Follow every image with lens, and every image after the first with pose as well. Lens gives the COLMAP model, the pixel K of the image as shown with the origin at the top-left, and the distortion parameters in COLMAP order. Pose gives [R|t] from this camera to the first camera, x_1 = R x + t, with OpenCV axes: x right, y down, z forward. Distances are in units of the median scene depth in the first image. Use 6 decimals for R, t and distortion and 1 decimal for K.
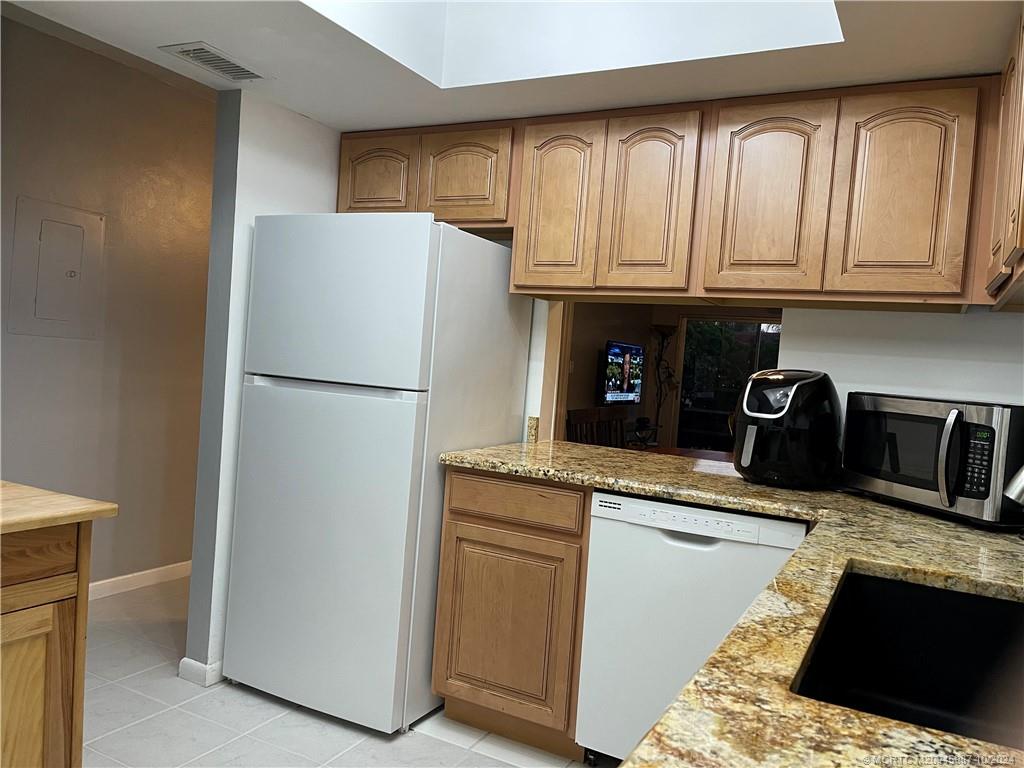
lens RADIAL K [[768.1, 0, 522.6], [0, 768.1, 388.1], [0, 0, 1]] dist [0.061755, -0.080332]
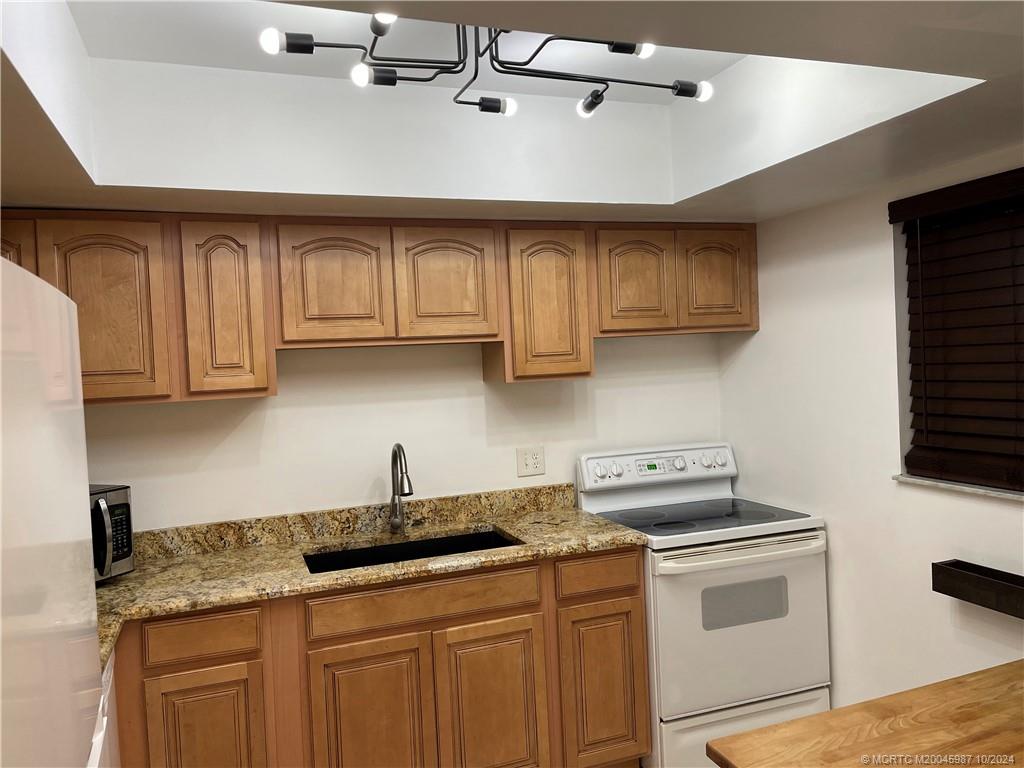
lens RADIAL K [[768.1, 0, 512.2], [0, 768.1, 375.8], [0, 0, 1]] dist [0.061755, -0.080332]
pose [[-0.740319, -0.053719, 0.670106, -0.591545], [0.017857, 0.994879, 0.099483, -0.218426], [-0.672019, 0.085615, -0.735568, 1.123803]]
